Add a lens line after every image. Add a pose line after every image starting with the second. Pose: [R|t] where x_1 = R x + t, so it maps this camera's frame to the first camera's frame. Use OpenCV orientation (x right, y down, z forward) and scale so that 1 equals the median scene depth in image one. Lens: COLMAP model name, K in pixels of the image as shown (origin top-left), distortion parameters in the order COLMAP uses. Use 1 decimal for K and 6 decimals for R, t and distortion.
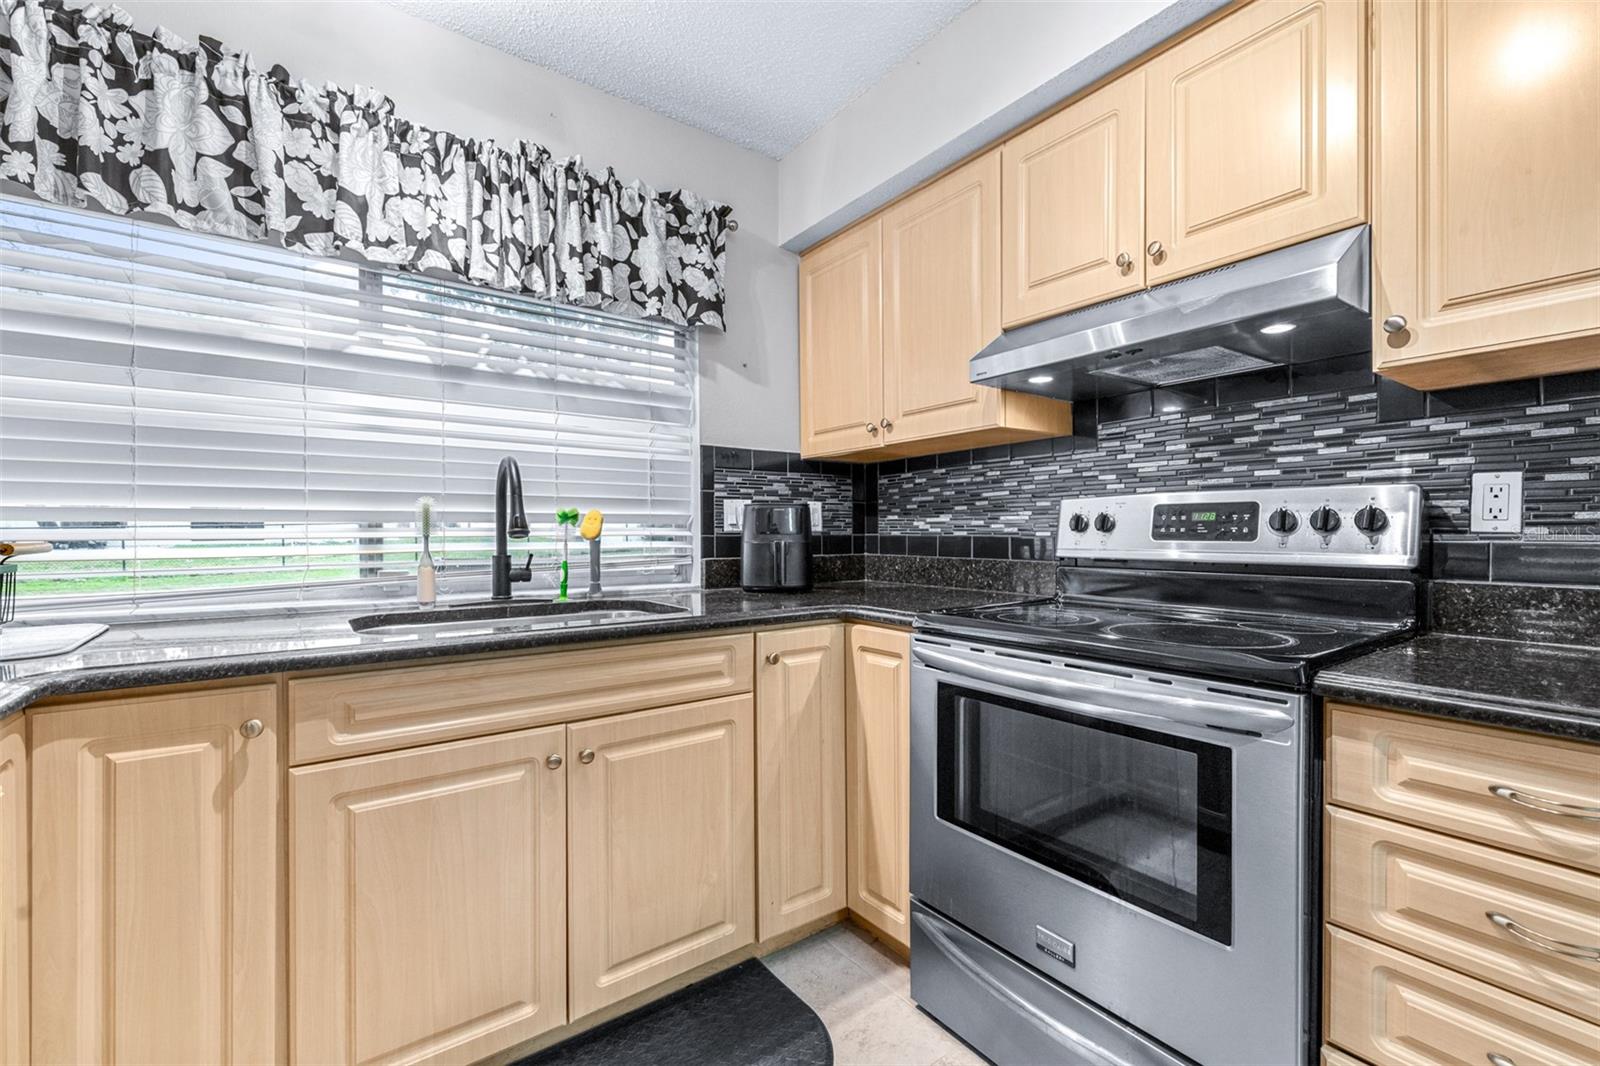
lens RADIAL K [[675.6, 0, 797.8], [0, 675.6, 535.9], [0, 0, 1]] dist [0.000105, -0.000176]
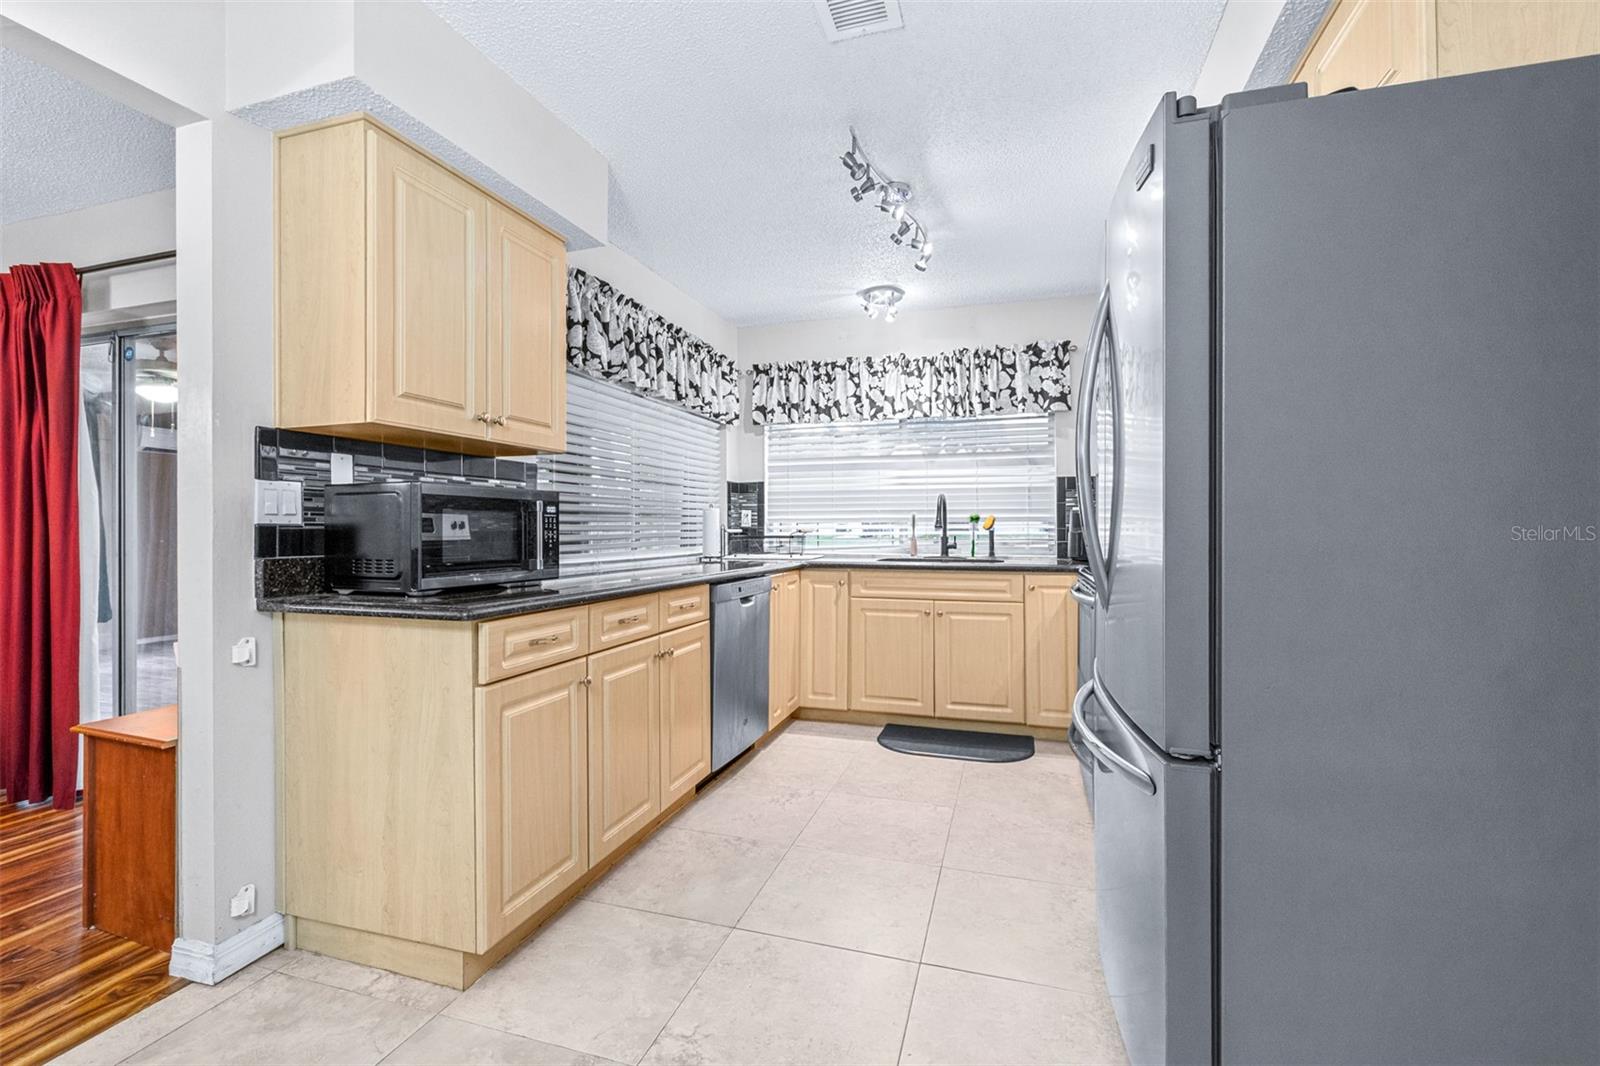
lens RADIAL K [[704.2, 0, 803.8], [0, 704.2, 525.8], [0, 0, 1]] dist [0.000592, 0.000192]
pose [[0.594045, -0.000272, -0.804432, 1.306017], [-0.003748, 0.999988, -0.003106, 0.001325], [0.804423, 0.004860, 0.594037, -0.859679]]
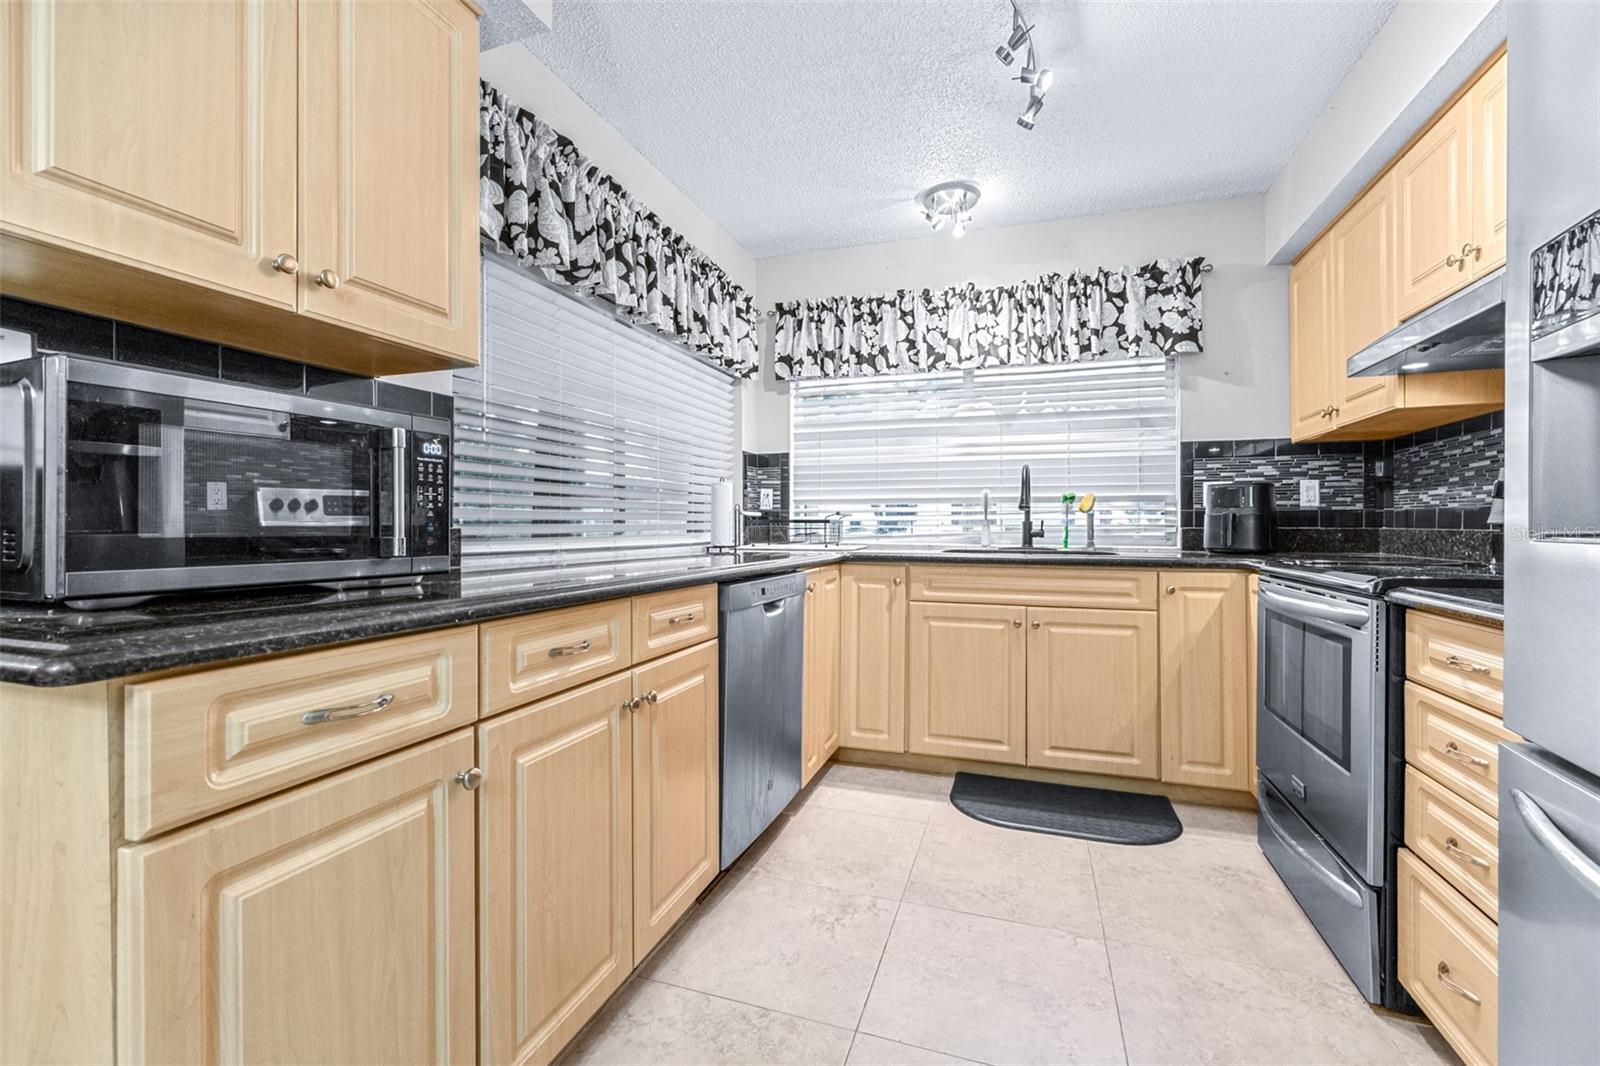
lens RADIAL K [[694.3, 0, 797.4], [0, 694.3, 525.8], [0, 0, 1]] dist [-0.000385, 0.000278]
pose [[0.573521, 0.004197, -0.819180, 0.748903], [-0.006750, 0.999977, 0.000397, 0.047394], [0.819163, 0.005302, 0.573536, -0.545104]]
